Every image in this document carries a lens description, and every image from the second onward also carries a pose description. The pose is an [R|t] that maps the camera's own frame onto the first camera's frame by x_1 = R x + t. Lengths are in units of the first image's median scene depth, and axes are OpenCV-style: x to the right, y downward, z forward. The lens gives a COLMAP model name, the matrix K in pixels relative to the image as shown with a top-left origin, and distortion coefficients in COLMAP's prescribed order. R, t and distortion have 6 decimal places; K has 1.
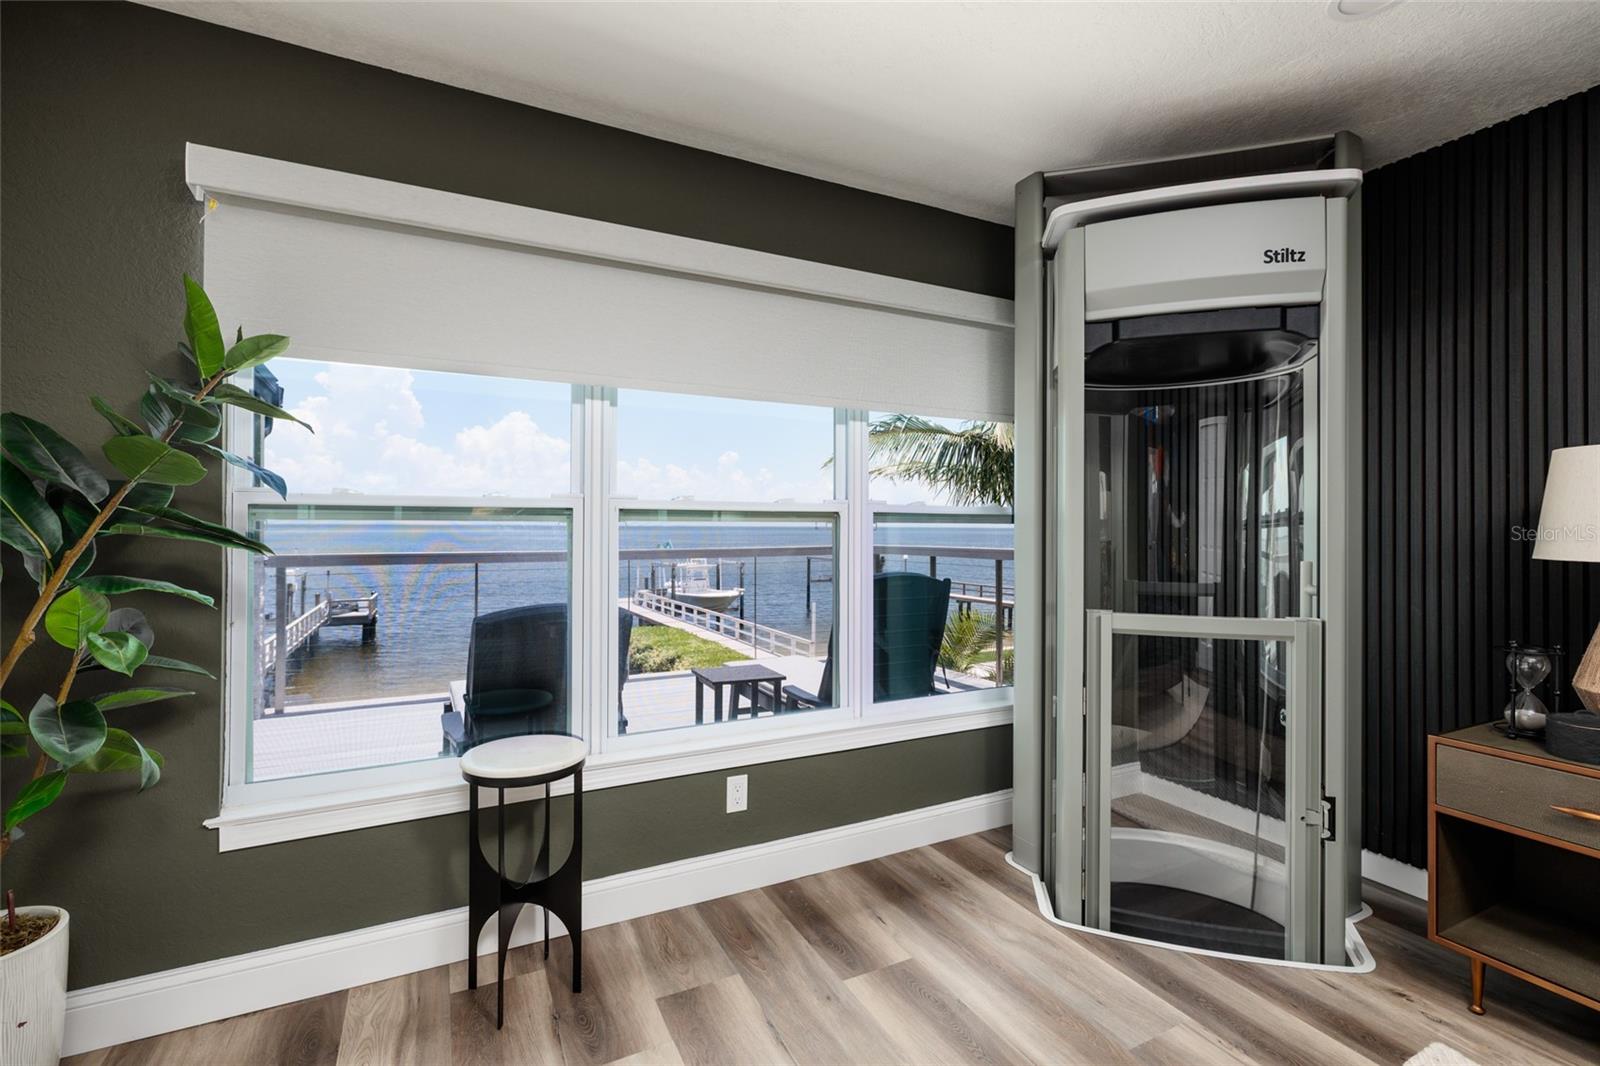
lens RADIAL K [[724.1, 0, 801.9], [0, 724.1, 527.9], [0, 0, 1]] dist [-0.000089, -0.000022]
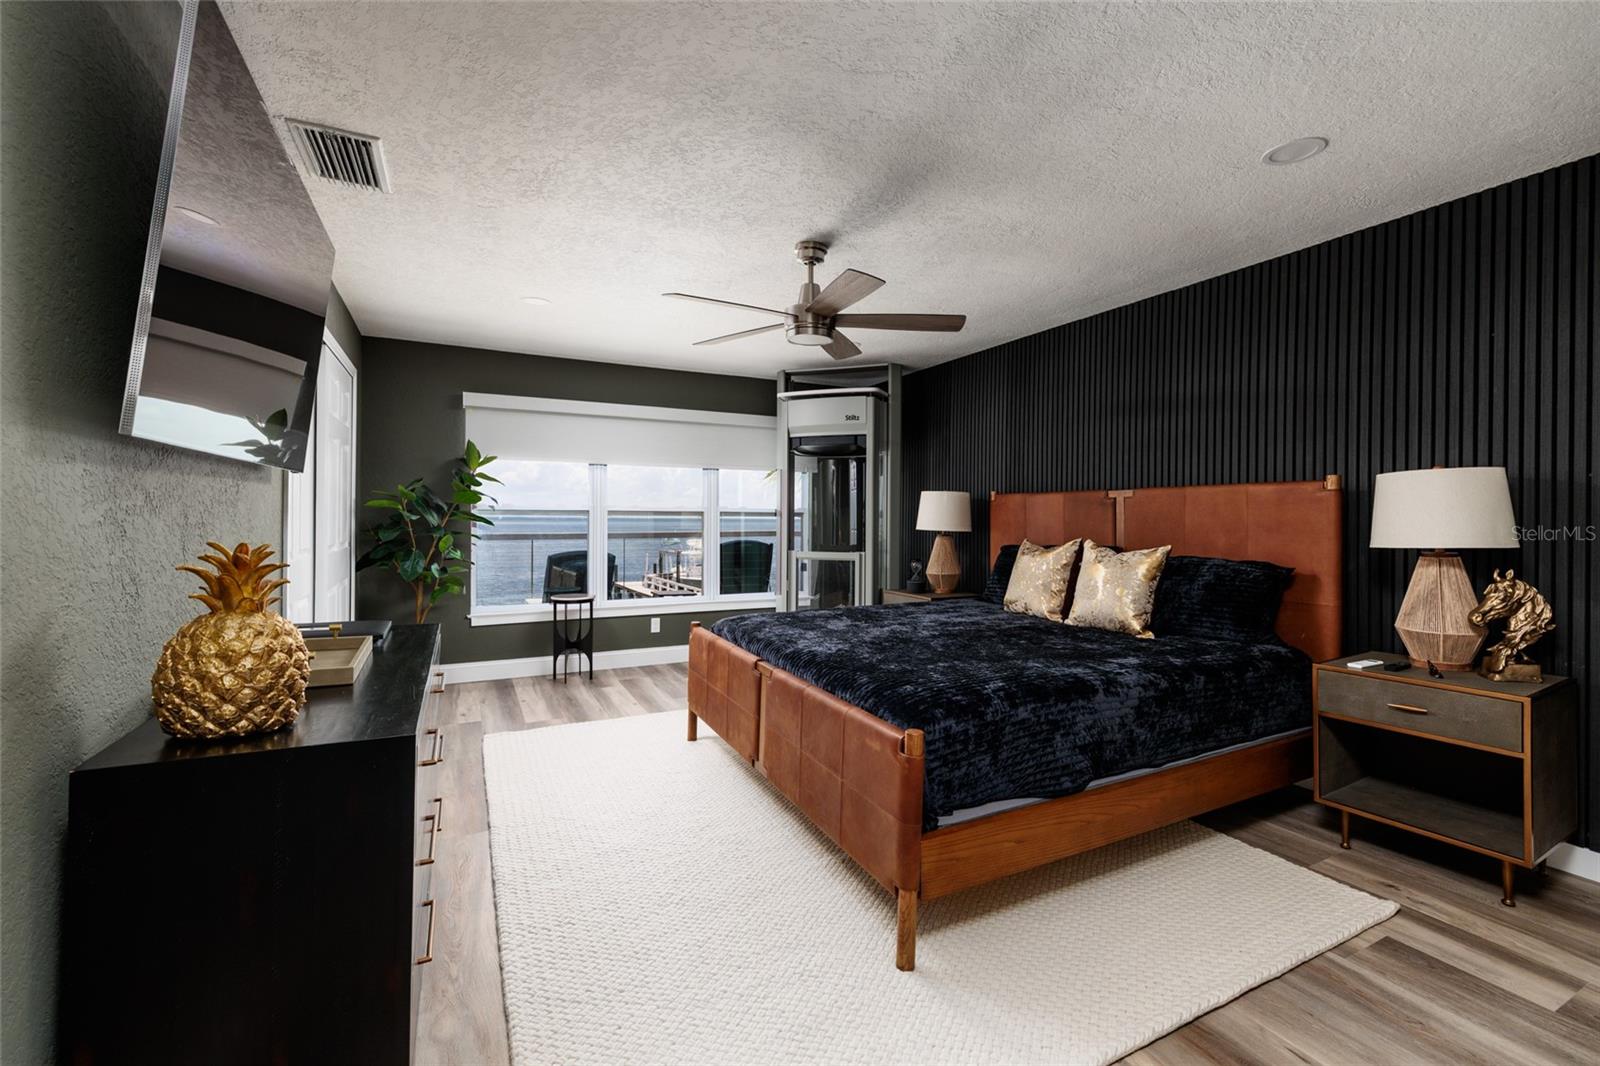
lens RADIAL K [[667.9, 0, 799.8], [0, 667.9, 527.4], [0, 0, 1]] dist [0.000058, 0.000001]
pose [[0.999997, 0.001187, -0.002213, 0.373397], [-0.001165, 0.999947, 0.010233, 0.006868], [0.002225, -0.010230, 0.999945, -1.172652]]
